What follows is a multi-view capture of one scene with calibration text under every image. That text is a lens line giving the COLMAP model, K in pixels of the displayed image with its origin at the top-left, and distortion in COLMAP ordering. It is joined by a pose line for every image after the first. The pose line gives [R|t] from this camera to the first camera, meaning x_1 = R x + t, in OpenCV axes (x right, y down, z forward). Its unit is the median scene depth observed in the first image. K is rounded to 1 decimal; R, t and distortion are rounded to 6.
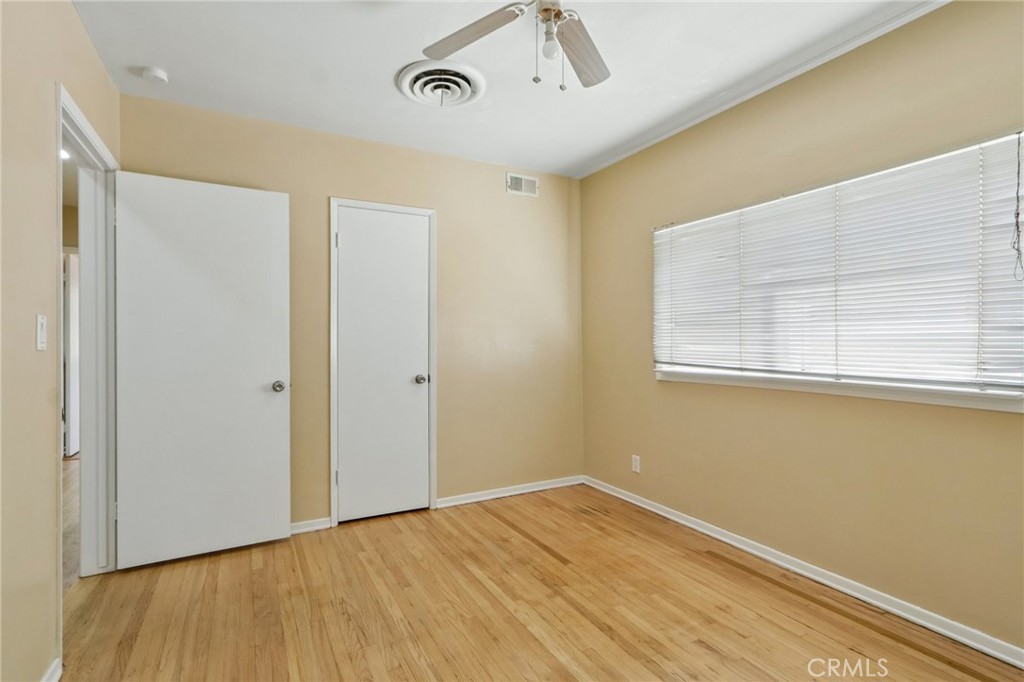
lens RADIAL K [[471.0, 0, 512.0], [0, 471.0, 341.0], [0, 0, 1]] dist [0.002778, 0.000925]
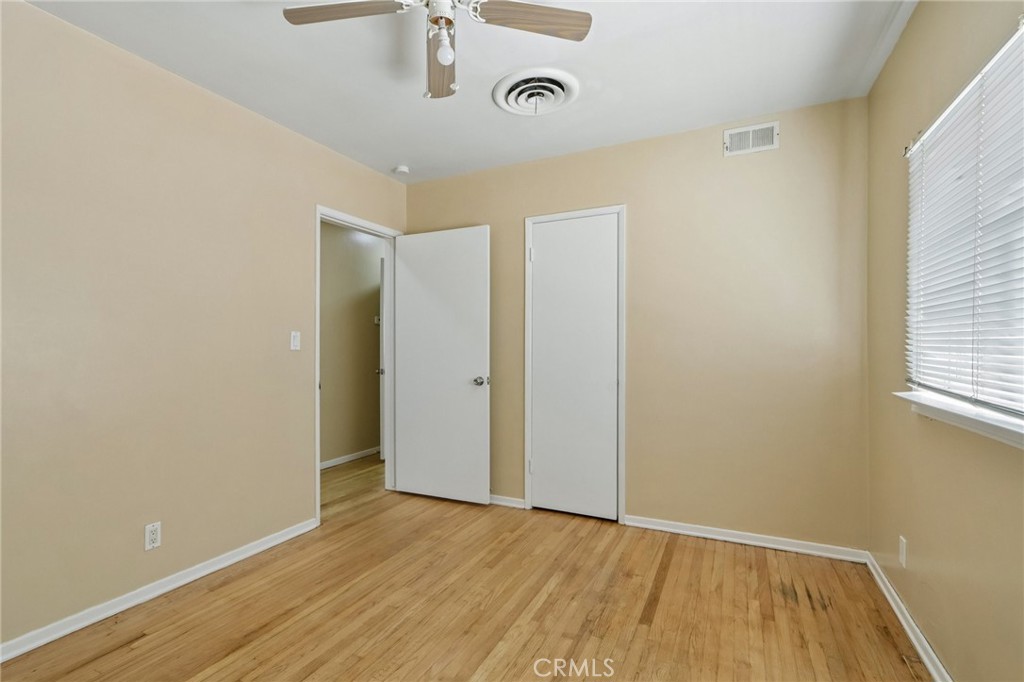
lens RADIAL K [[490.5, 0, 510.2], [0, 490.5, 349.2], [0, 0, 1]] dist [-0.002928, 0.000602]
pose [[0.580115, 0.004787, -0.814521, 0.592013], [0.000067, 0.999982, 0.005925, 0.003159], [0.814535, -0.003492, 0.580104, 0.302792]]
